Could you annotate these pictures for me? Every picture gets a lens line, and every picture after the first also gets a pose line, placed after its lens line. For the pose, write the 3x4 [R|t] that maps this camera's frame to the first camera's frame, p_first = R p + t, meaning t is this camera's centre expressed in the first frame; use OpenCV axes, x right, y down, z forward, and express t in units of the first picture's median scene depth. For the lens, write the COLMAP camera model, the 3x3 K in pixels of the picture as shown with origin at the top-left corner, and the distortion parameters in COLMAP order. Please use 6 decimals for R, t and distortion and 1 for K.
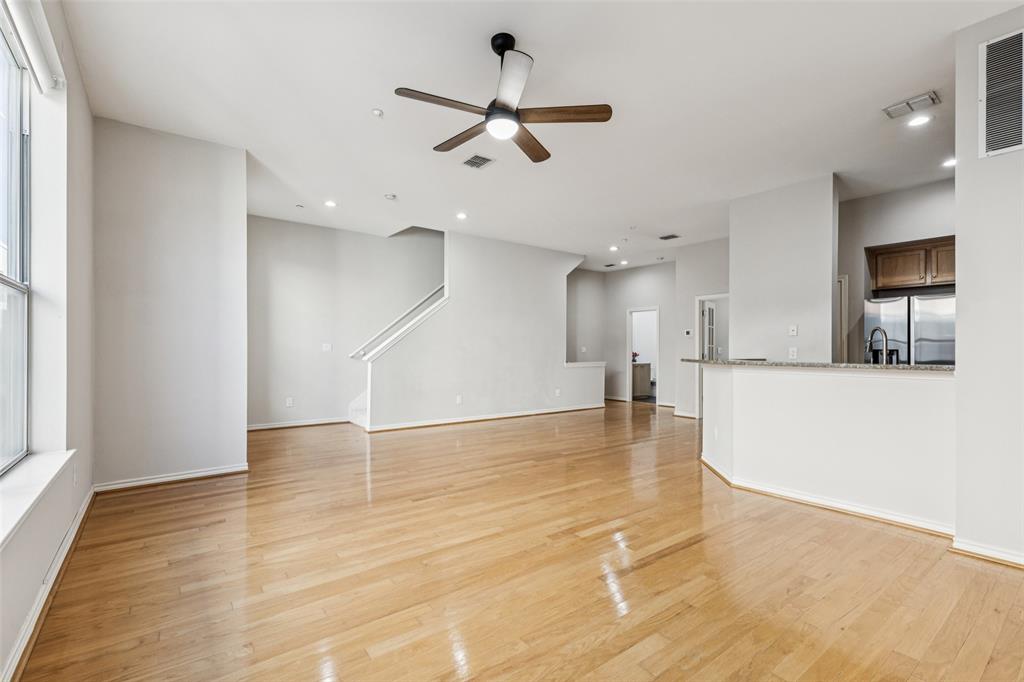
lens RADIAL K [[464.2, 0, 511.5], [0, 464.2, 340.9], [0, 0, 1]] dist [0.005692, -0.000285]
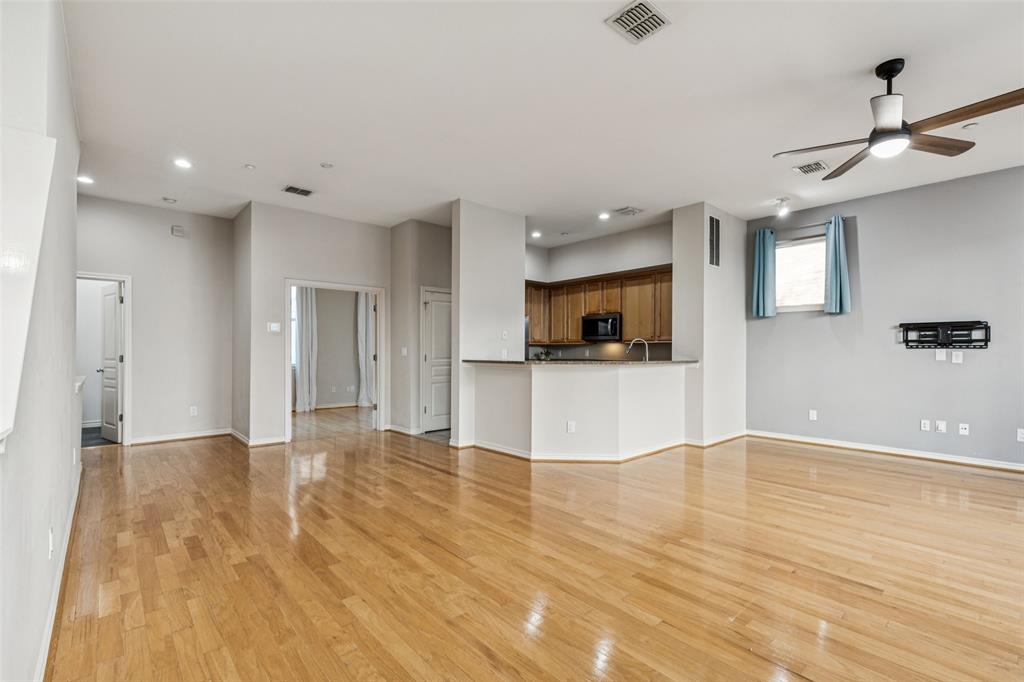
lens RADIAL K [[464.2, 0, 519.2], [0, 464.2, 347.6], [0, 0, 1]] dist [0.005692, -0.000285]
pose [[-0.078551, -0.000485, 0.996910, -0.762057], [-0.027774, 0.999613, -0.001702, 0.022018], [-0.996523, -0.027821, -0.078534, 1.456434]]
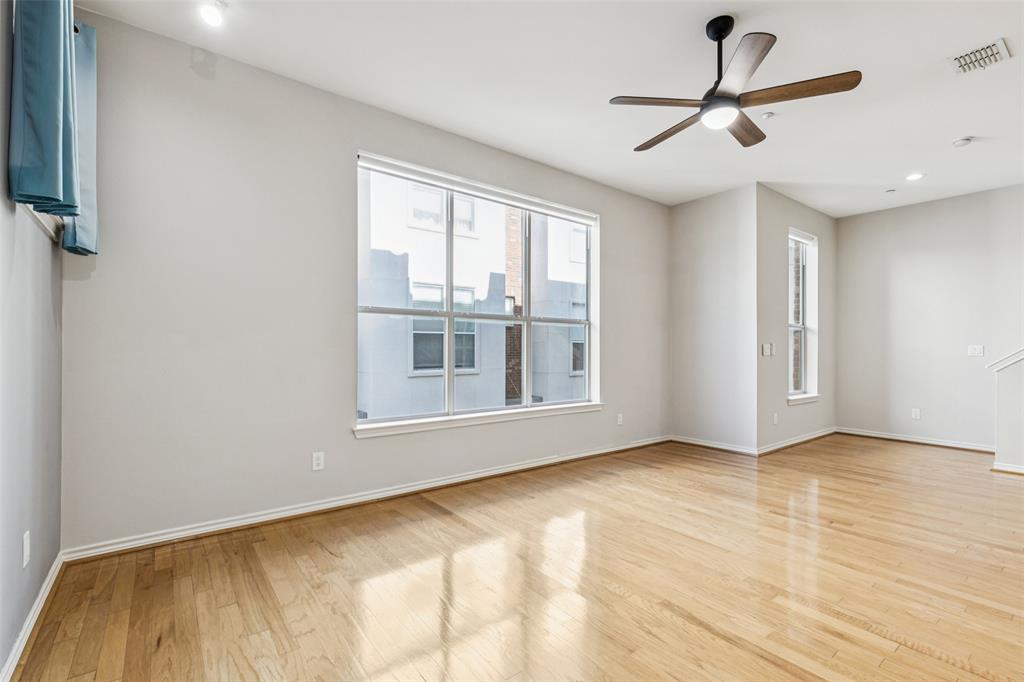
lens RADIAL K [[464.2, 0, 501.9], [0, 464.2, 340.8], [0, 0, 1]] dist [0.005692, -0.000285]
pose [[-0.019897, -0.018919, -0.999623, 0.711451], [0.012572, 0.999737, -0.019172, 0.005283], [0.999723, -0.012949, -0.019654, 0.441590]]
